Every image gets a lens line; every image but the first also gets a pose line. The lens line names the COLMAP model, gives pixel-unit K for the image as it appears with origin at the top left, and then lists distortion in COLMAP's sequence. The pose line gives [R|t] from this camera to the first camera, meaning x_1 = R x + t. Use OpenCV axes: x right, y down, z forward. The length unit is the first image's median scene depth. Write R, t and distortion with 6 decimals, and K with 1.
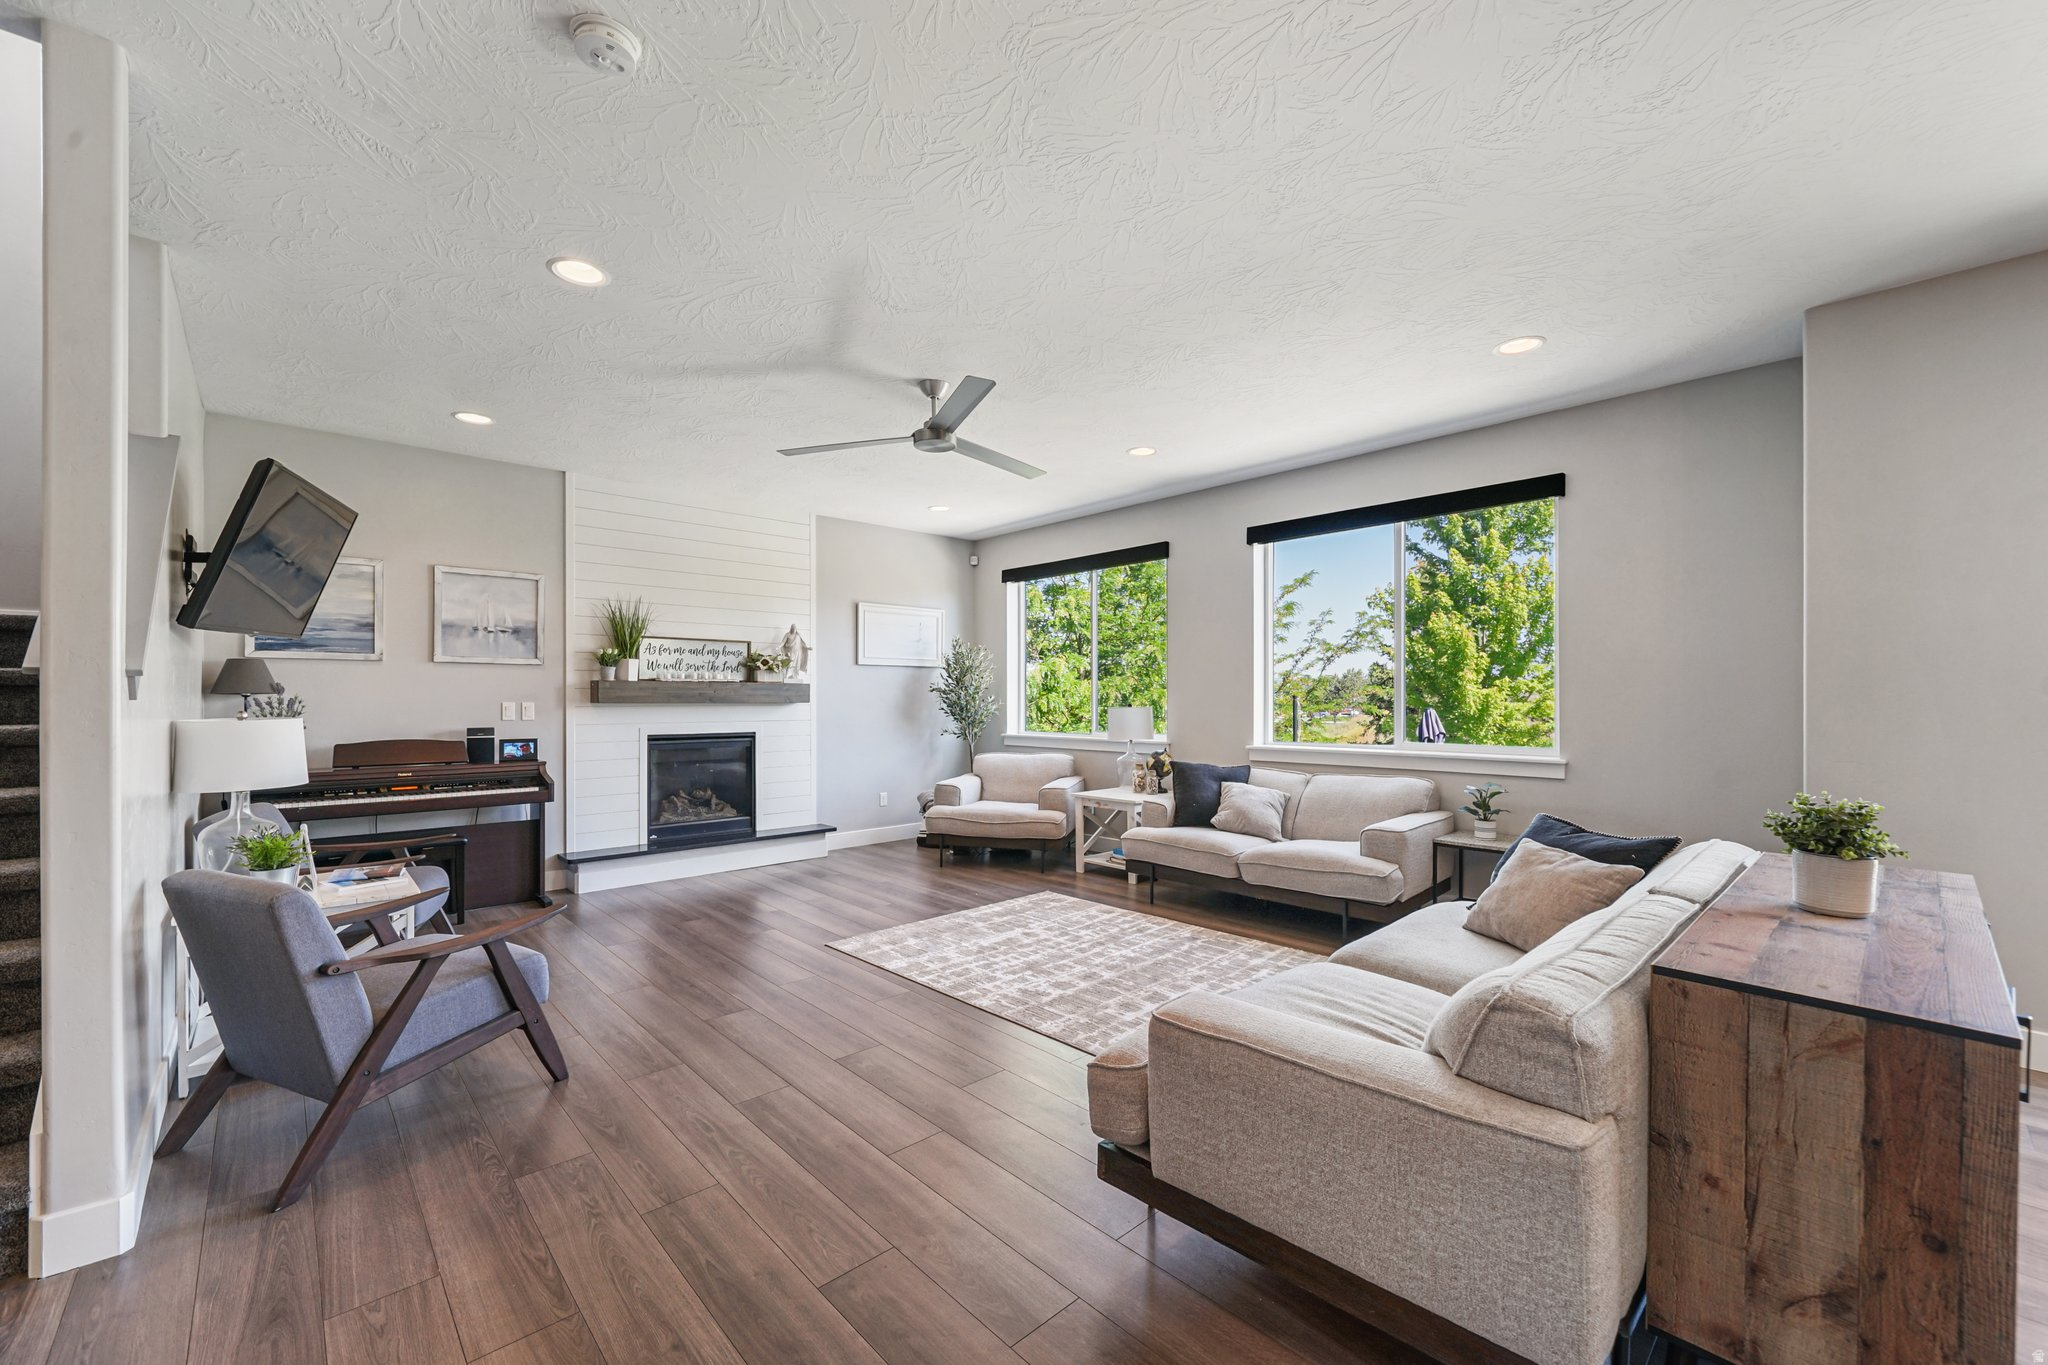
lens RADIAL K [[823.2, 0, 1016.6], [0, 823.2, 690.5], [0, 0, 1]] dist [0.000911, 0.000332]
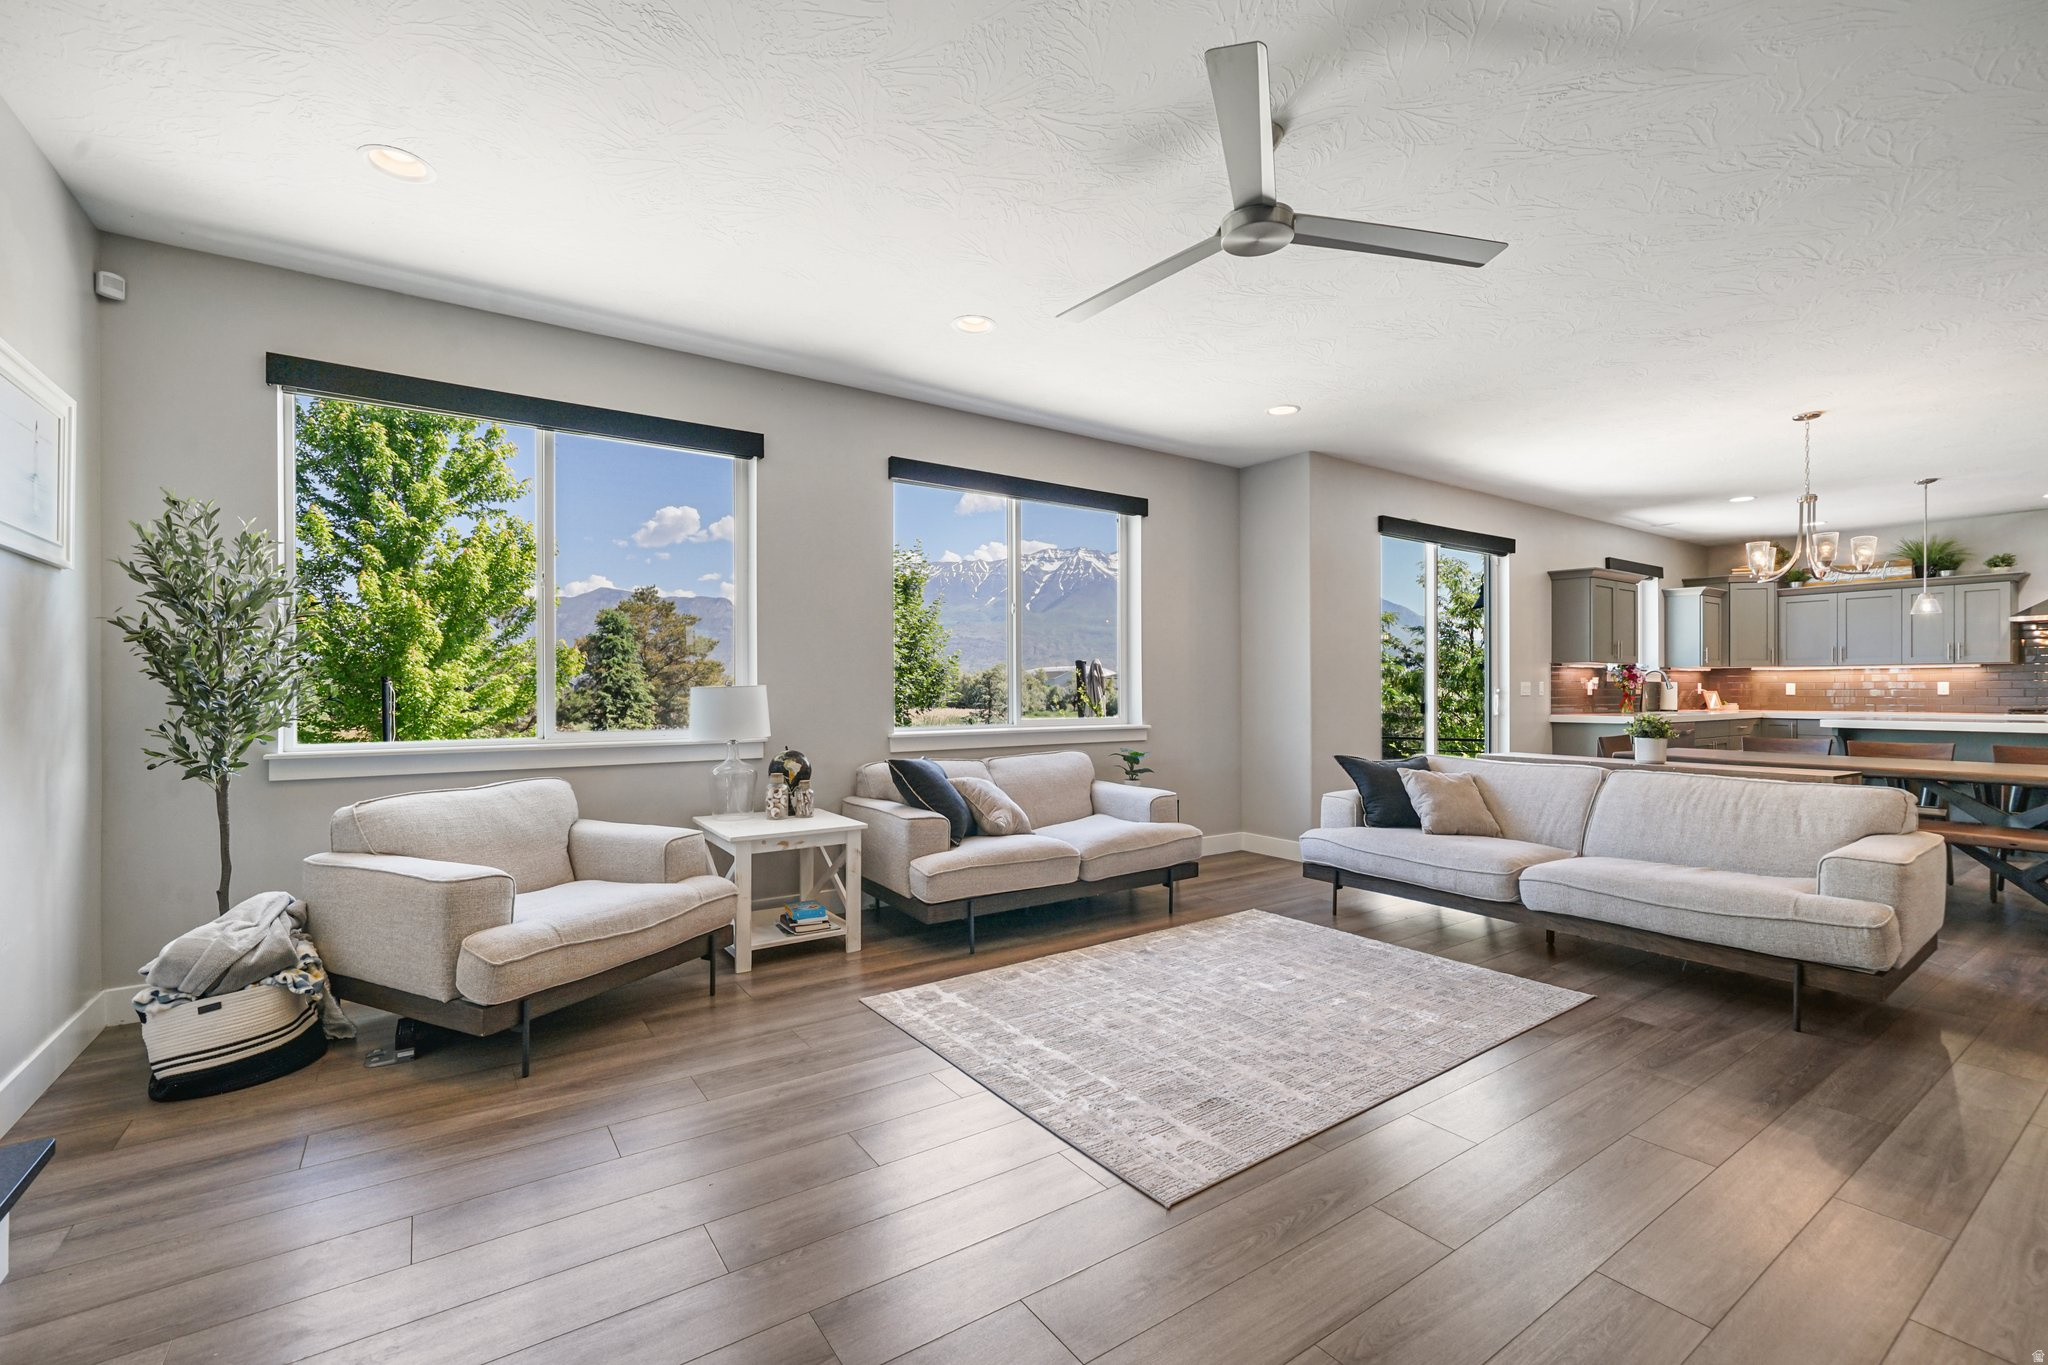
lens RADIAL K [[880.4, 0, 1030.6], [0, 880.4, 690.6], [0, 0, 1]] dist [0.000813, 0.000095]
pose [[0.131840, -0.000516, 0.991271, -0.582861], [-0.008292, 0.999964, 0.001624, 0.025273], [-0.991236, -0.008434, 0.131831, 0.829544]]
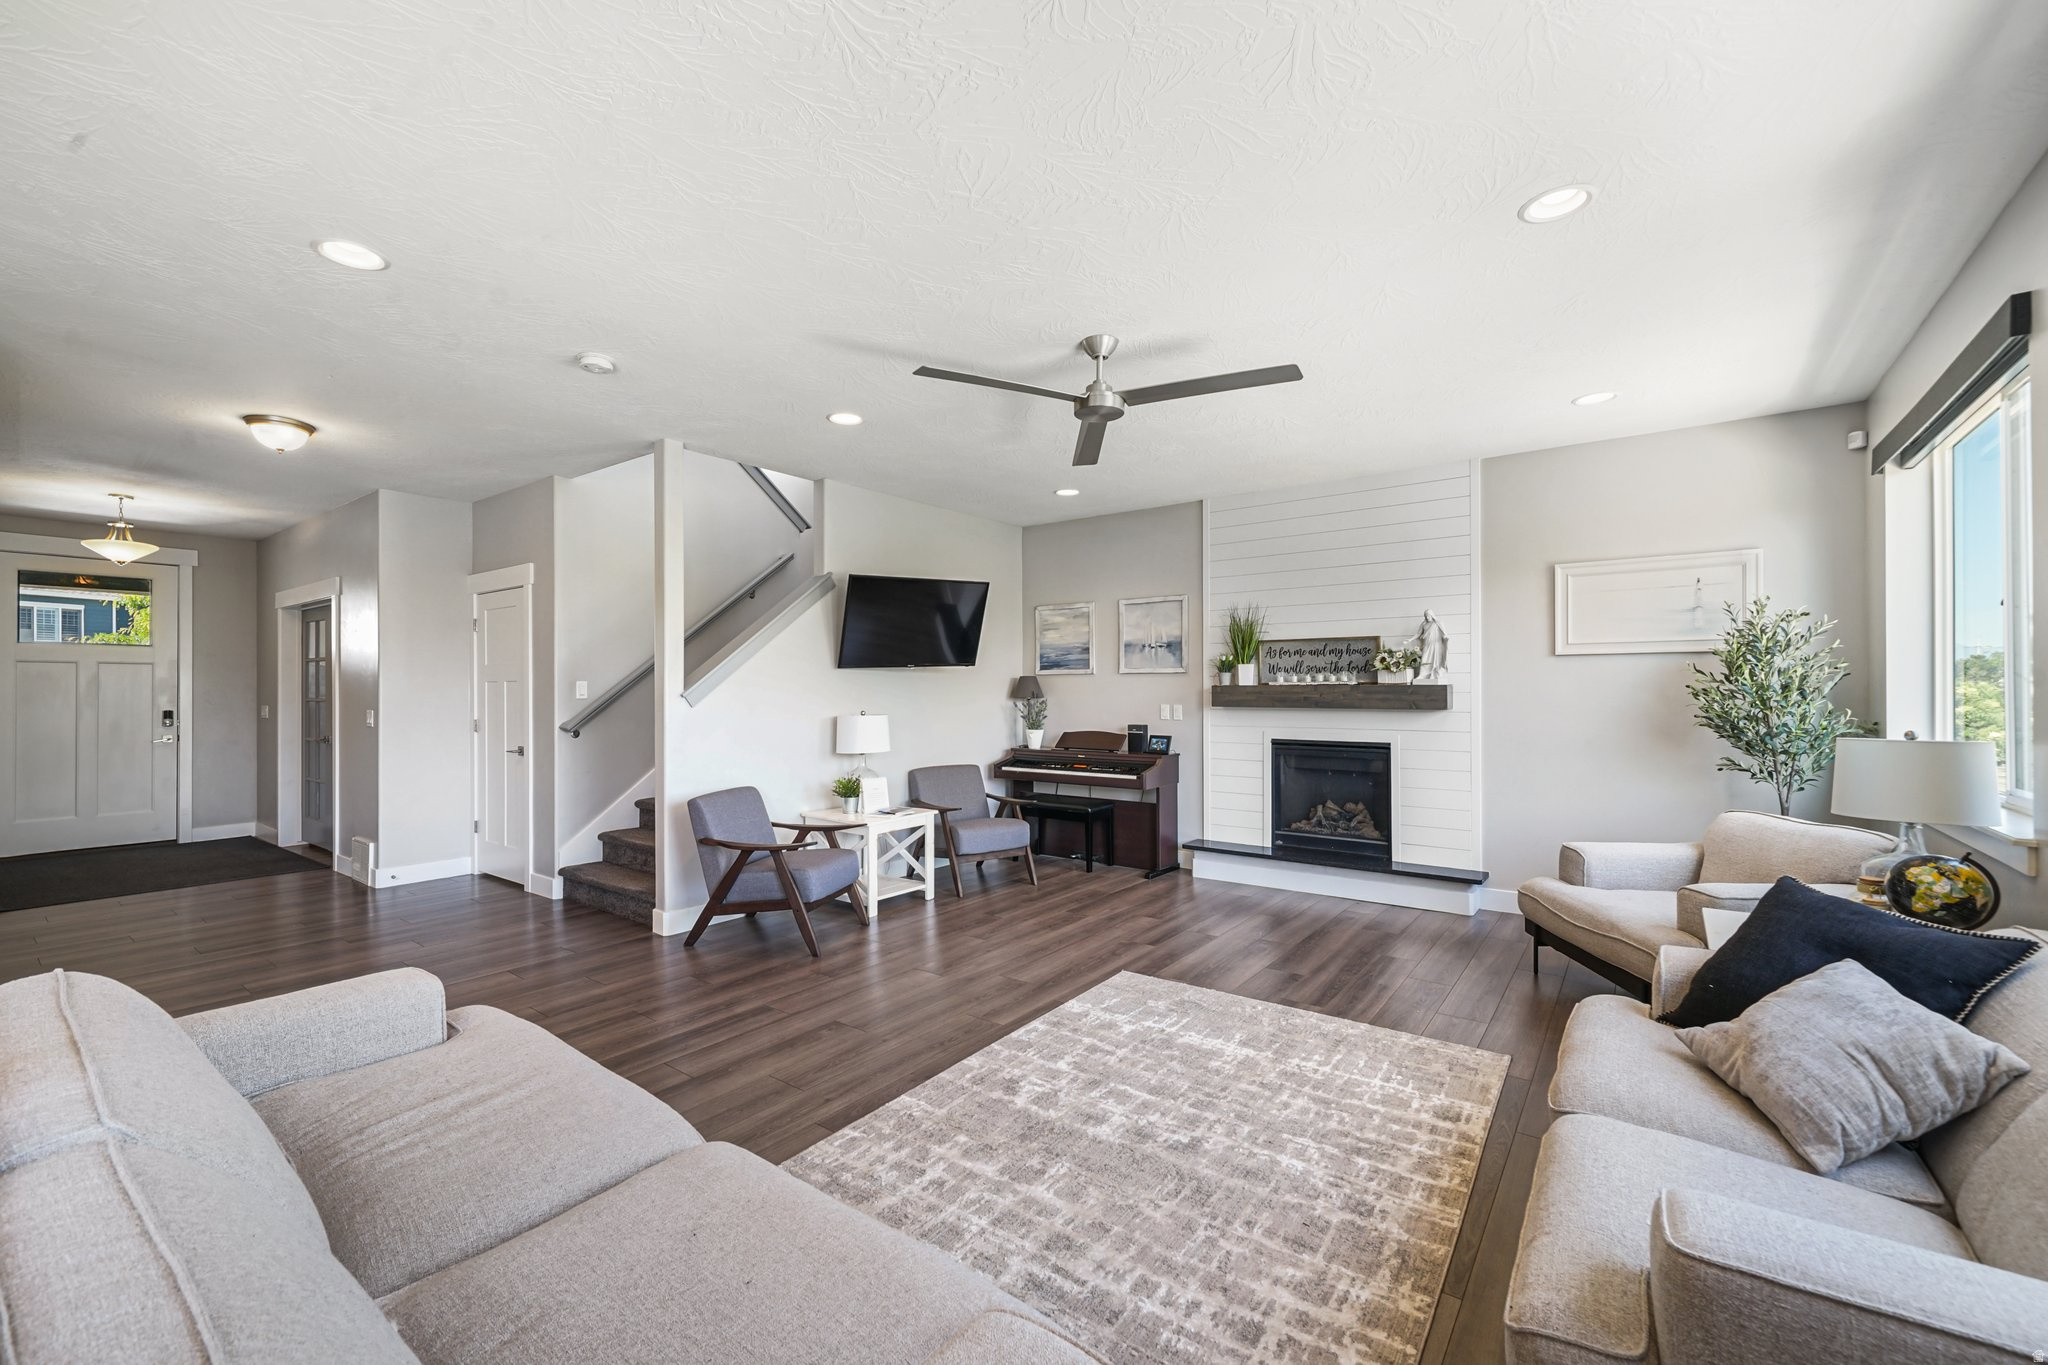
lens RADIAL K [[823.2, 0, 1016.2], [0, 823.2, 690.9], [0, 0, 1]] dist [0.000911, 0.000332]
pose [[0.180601, -0.000507, -0.983556, 0.545268], [0.010630, 0.999942, 0.001437, -0.010179], [0.983499, -0.010715, 0.180596, 0.585685]]
